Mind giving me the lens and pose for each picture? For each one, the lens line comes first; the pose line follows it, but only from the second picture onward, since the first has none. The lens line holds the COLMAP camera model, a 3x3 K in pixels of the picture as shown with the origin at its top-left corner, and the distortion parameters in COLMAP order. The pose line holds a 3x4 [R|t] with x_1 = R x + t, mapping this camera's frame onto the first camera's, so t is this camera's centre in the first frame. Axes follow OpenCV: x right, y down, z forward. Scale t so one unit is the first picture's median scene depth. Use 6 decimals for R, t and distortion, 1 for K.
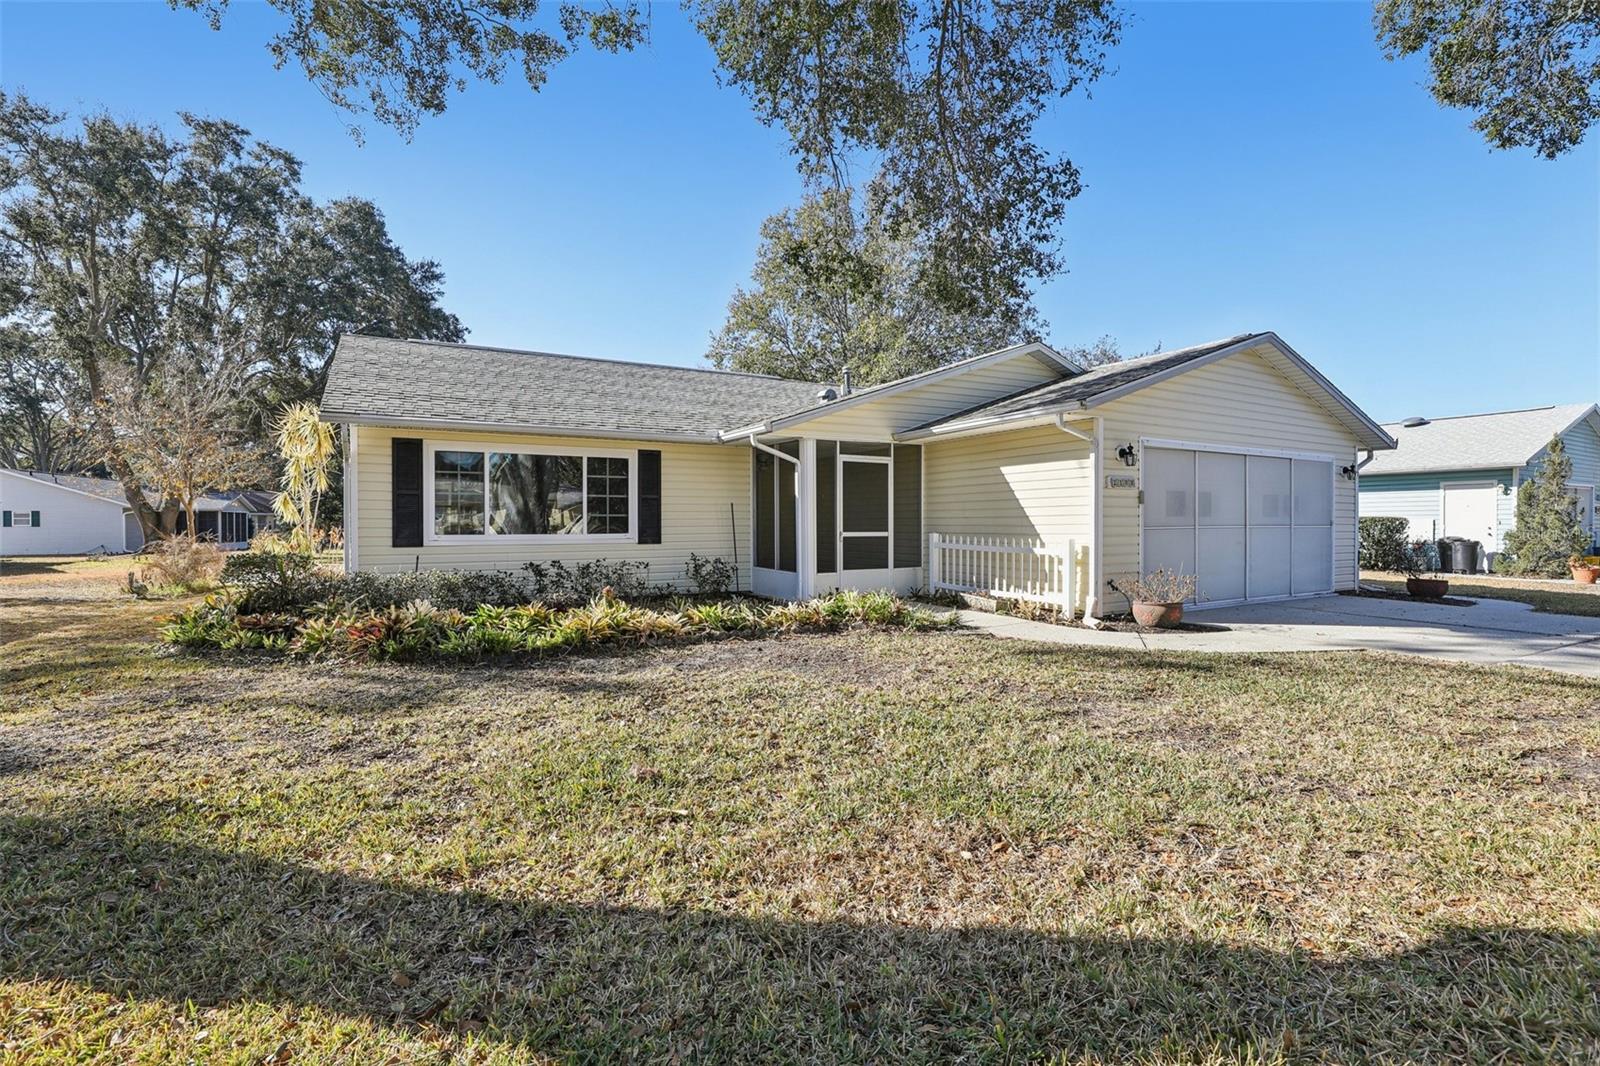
lens RADIAL K [[731.9, 0, 795.8], [0, 731.9, 532.7], [0, 0, 1]] dist [-0.033097, 0.008615]
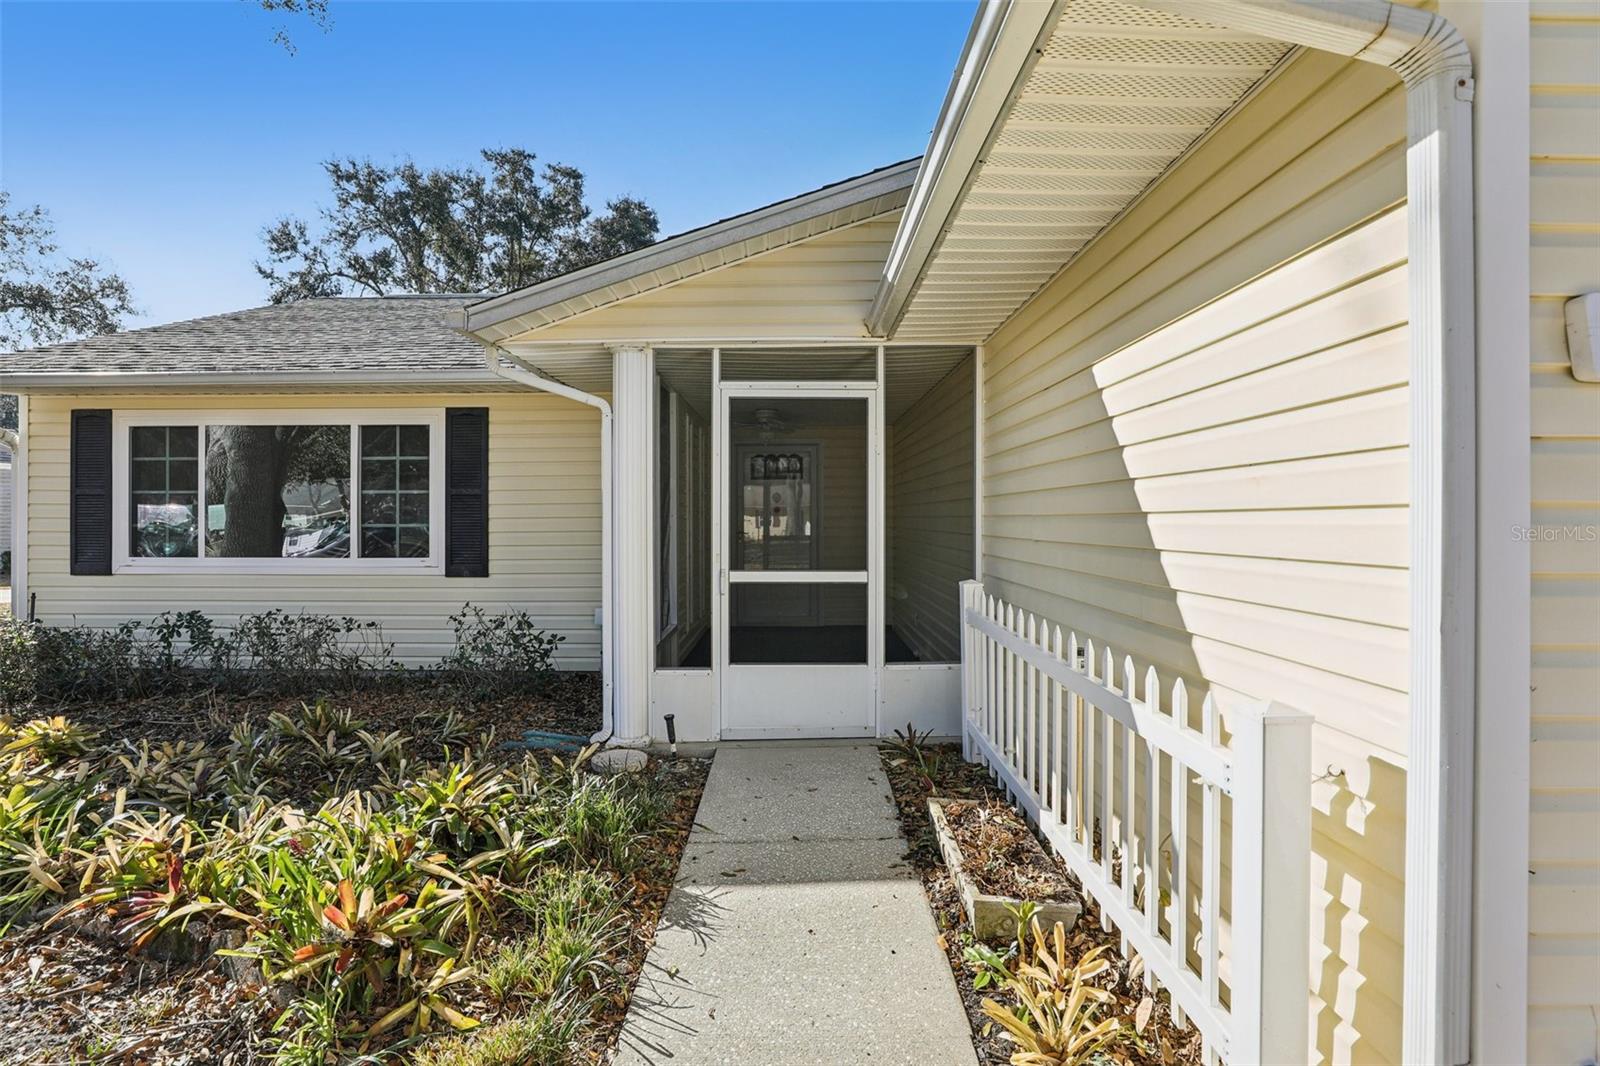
lens RADIAL K [[731.9, 0, 806.6], [0, 731.9, 518.2], [0, 0, 1]] dist [-0.033097, 0.008615]
pose [[0.879940, 0.002212, -0.475080, 0.291357], [-0.007066, 0.999939, -0.008432, -0.026912], [0.475033, 0.010777, 0.879902, 0.649659]]
